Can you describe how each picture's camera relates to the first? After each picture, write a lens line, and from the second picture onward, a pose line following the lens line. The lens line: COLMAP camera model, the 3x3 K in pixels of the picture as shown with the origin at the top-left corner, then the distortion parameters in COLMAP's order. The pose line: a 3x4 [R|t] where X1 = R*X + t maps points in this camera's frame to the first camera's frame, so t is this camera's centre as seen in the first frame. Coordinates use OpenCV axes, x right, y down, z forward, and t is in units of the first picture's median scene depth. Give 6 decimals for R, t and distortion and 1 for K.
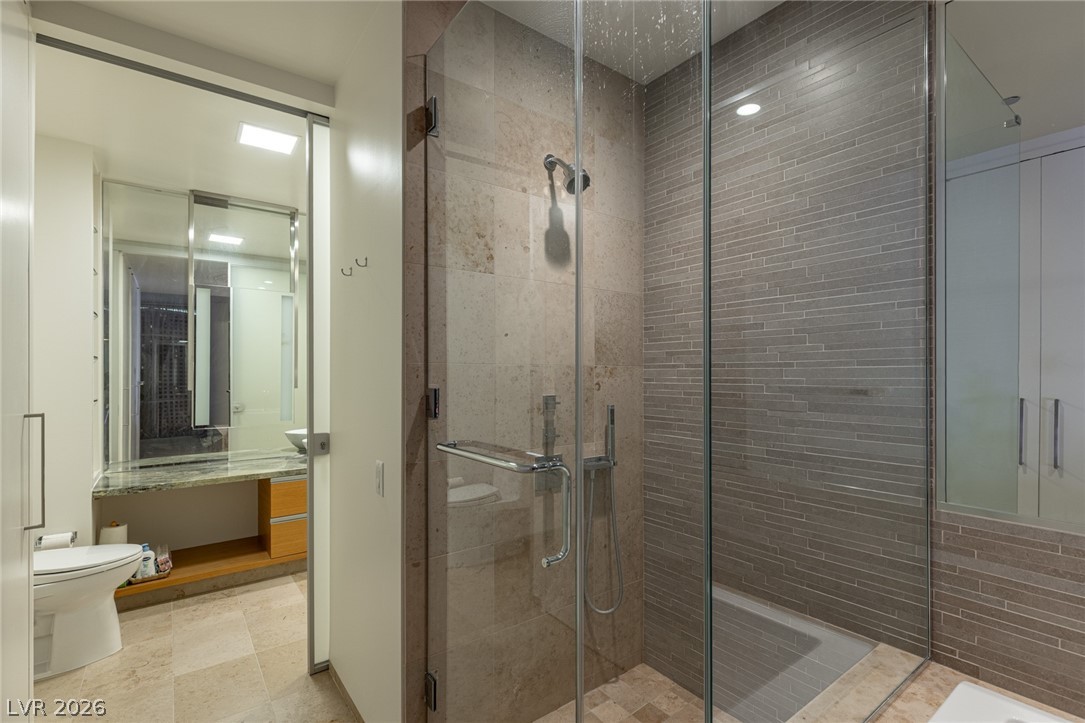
lens RADIAL K [[491.7, 0, 542.2], [0, 491.7, 372.5], [0, 0, 1]] dist [0.014216, -0.001129]
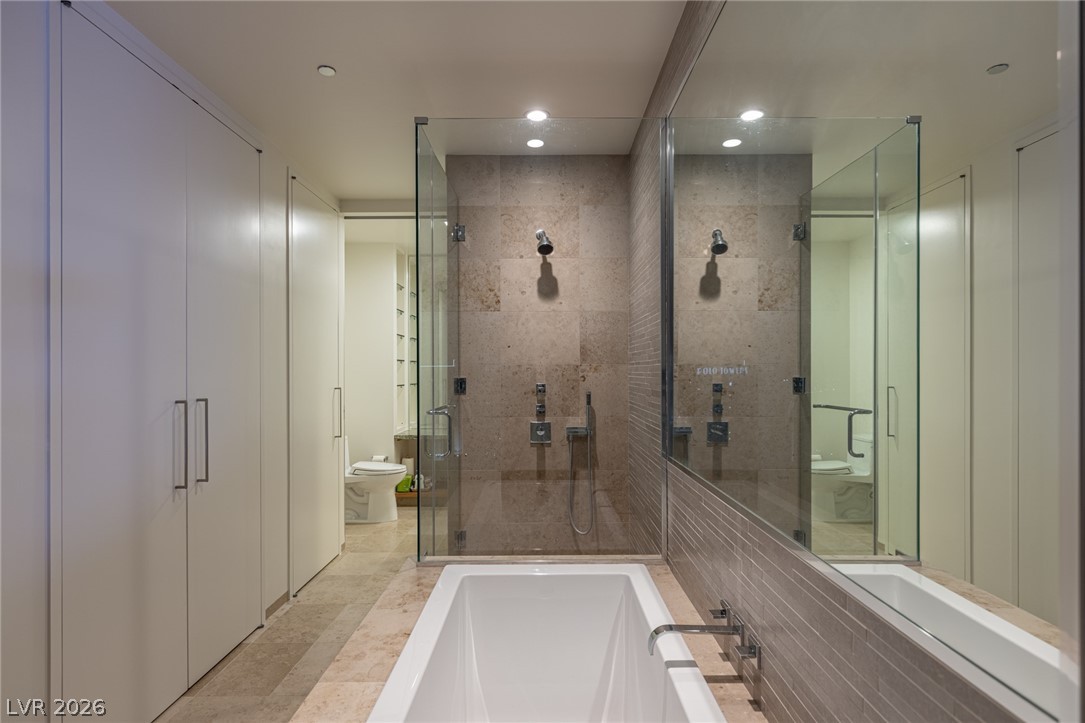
lens RADIAL K [[569.8, 0, 543.1], [0, 569.8, 363.4], [0, 0, 1]] dist [0.003448, 0.000073]
pose [[0.793461, -0.005348, -0.608597, 1.109623], [0.006737, 0.999977, -0.000004, -0.018224], [0.608583, -0.004097, 0.793479, -0.426303]]
